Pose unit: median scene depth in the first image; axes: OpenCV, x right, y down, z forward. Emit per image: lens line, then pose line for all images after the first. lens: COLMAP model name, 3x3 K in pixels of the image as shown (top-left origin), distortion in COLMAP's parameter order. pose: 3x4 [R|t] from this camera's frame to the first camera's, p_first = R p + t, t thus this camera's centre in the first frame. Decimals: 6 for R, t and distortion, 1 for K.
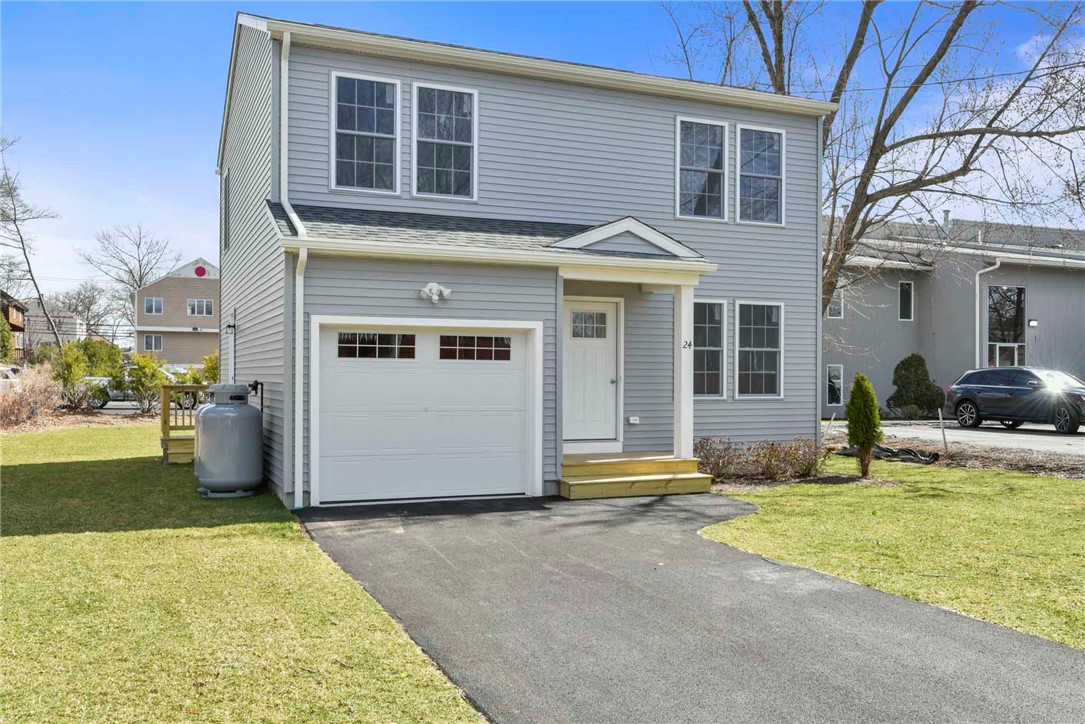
lens RADIAL K [[954.6, 0, 543.6], [0, 954.6, 363.9], [0, 0, 1]] dist [-0.011710, 0.012328]
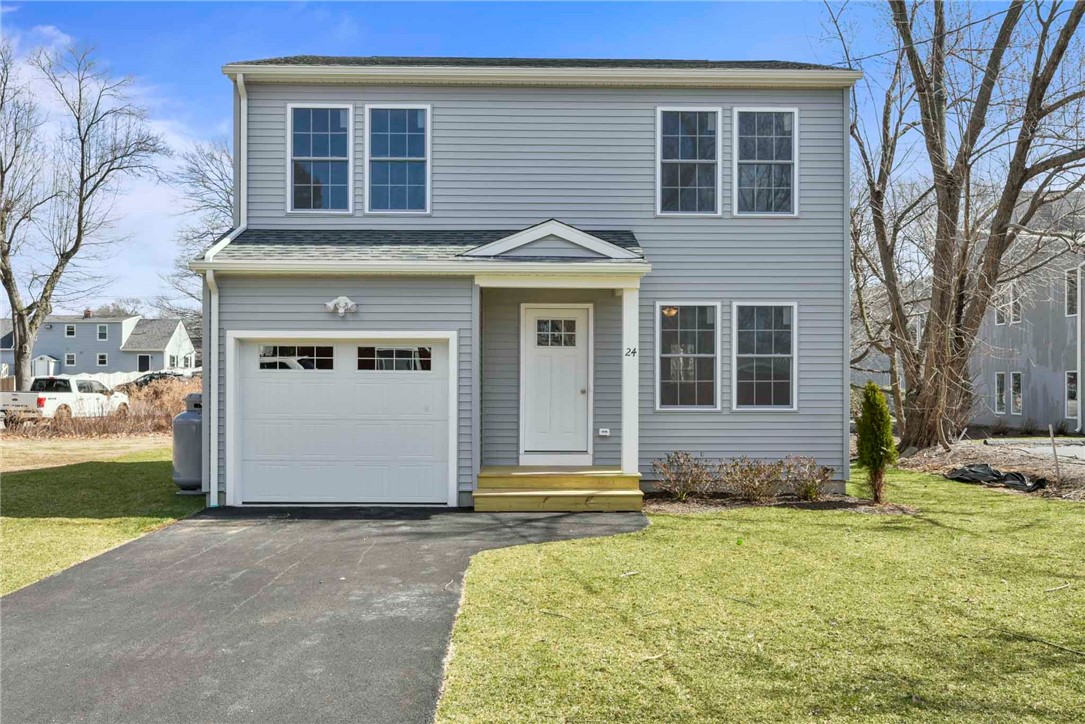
lens RADIAL K [[884.4, 0, 545.8], [0, 884.4, 385.1], [0, 0, 1]] dist [-0.008966, -0.015878]
pose [[0.925808, -0.002825, -0.377983, 0.400495], [0.006960, 0.999930, 0.009574, 0.003496], [0.377930, -0.011494, 0.925763, 0.172094]]
